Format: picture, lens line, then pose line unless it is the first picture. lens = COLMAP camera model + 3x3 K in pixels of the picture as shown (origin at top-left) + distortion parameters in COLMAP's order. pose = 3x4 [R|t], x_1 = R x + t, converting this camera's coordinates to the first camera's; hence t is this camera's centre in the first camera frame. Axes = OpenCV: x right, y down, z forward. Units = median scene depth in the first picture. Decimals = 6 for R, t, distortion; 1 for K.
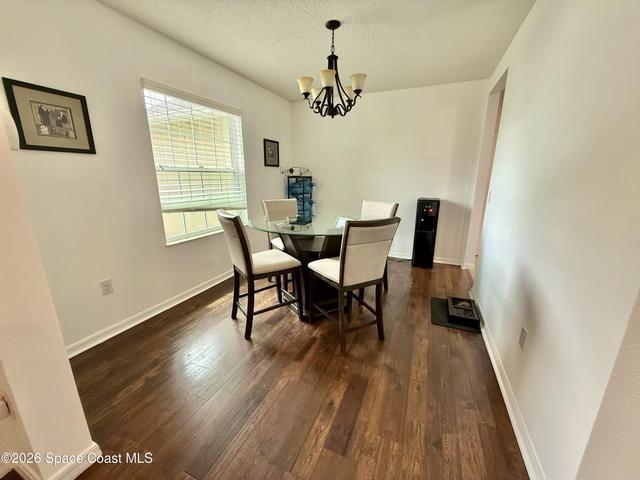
lens RADIAL K [[255.0, 0, 318.1], [0, 255.0, 239.5], [0, 0, 1]] dist [-0.000178, -0.000078]
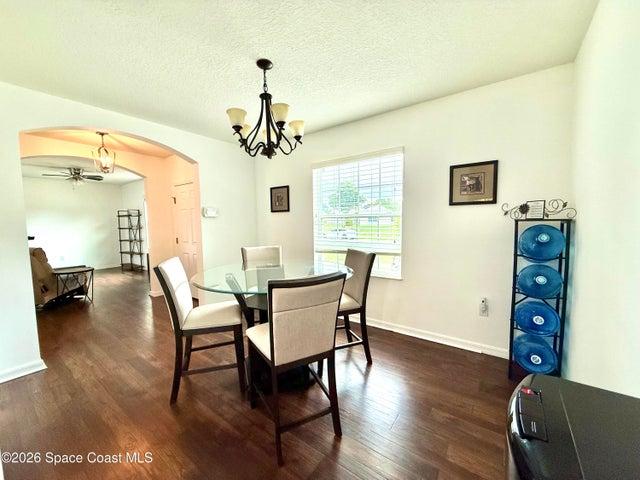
lens RADIAL K [[255.0, 0, 318.1], [0, 255.0, 239.5], [0, 0, 1]] dist [-0.000178, -0.000078]
pose [[-0.228915, 0.060025, -0.971594, 0.798013], [-0.230909, 0.966262, 0.114100, -0.299997], [0.945663, 0.250469, -0.207332, 1.266038]]
